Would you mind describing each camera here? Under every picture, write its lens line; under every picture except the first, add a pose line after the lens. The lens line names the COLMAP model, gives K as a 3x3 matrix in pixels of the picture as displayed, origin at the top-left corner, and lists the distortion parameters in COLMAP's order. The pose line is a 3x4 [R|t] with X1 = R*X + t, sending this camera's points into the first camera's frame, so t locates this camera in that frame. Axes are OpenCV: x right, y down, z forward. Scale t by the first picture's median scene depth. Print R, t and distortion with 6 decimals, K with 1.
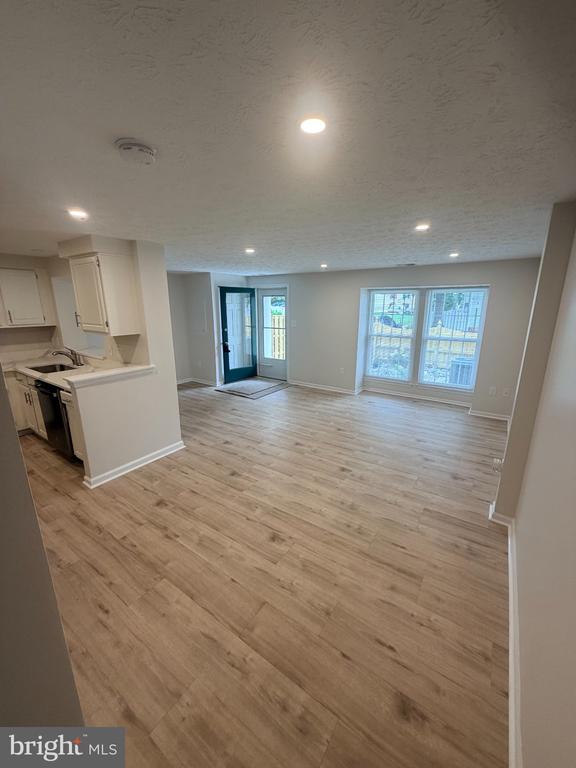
lens RADIAL K [[307.0, 0, 291.0], [0, 307.0, 382.3], [0, 0, 1]] dist [-0.003408, 0.000139]
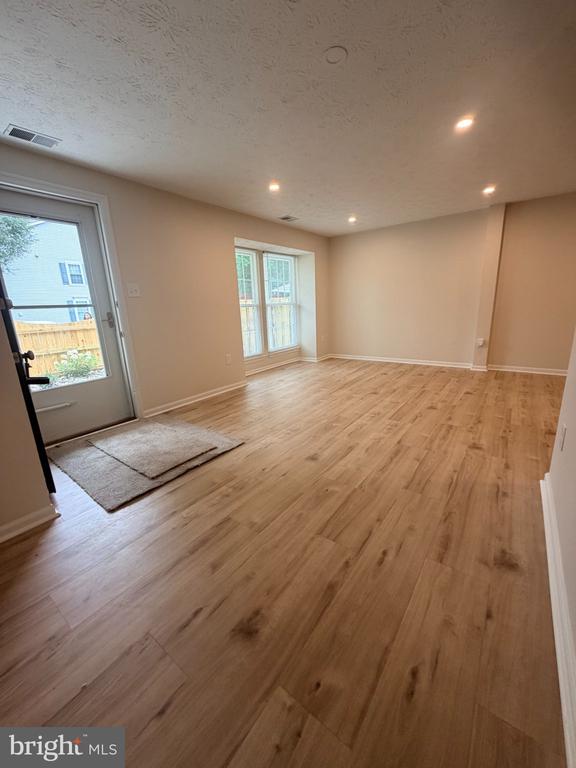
lens RADIAL K [[307.0, 0, 291.0], [0, 307.0, 381.6], [0, 0, 1]] dist [-0.003408, 0.000139]
pose [[0.041047, -0.253706, 0.966410, -0.774158], [0.287712, 0.929259, 0.231733, -0.167589], [-0.956837, 0.268535, 0.111138, 1.245821]]
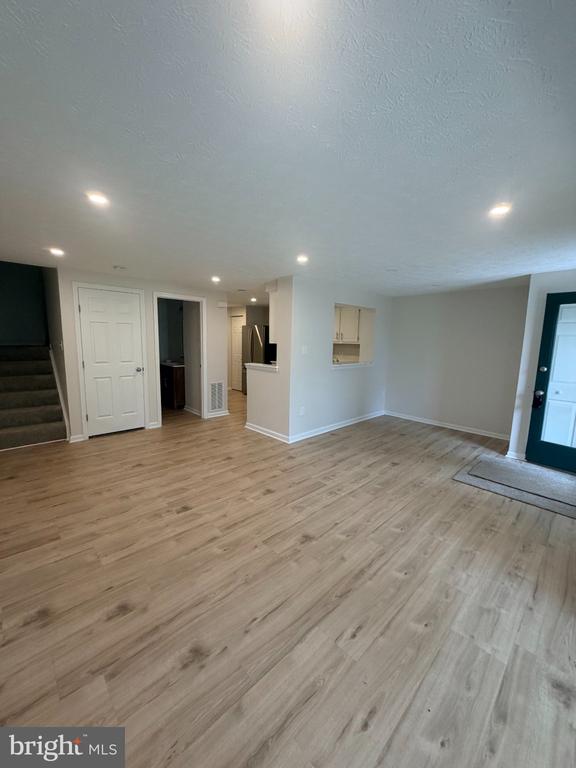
lens RADIAL K [[307.0, 0, 287.8], [0, 307.0, 383.7], [0, 0, 1]] dist [-0.003408, 0.000139]
pose [[-0.215755, 0.132347, -0.967437, 0.714641], [-0.265197, 0.945588, 0.188502, -0.210162], [0.939745, 0.297232, -0.168918, 1.085904]]
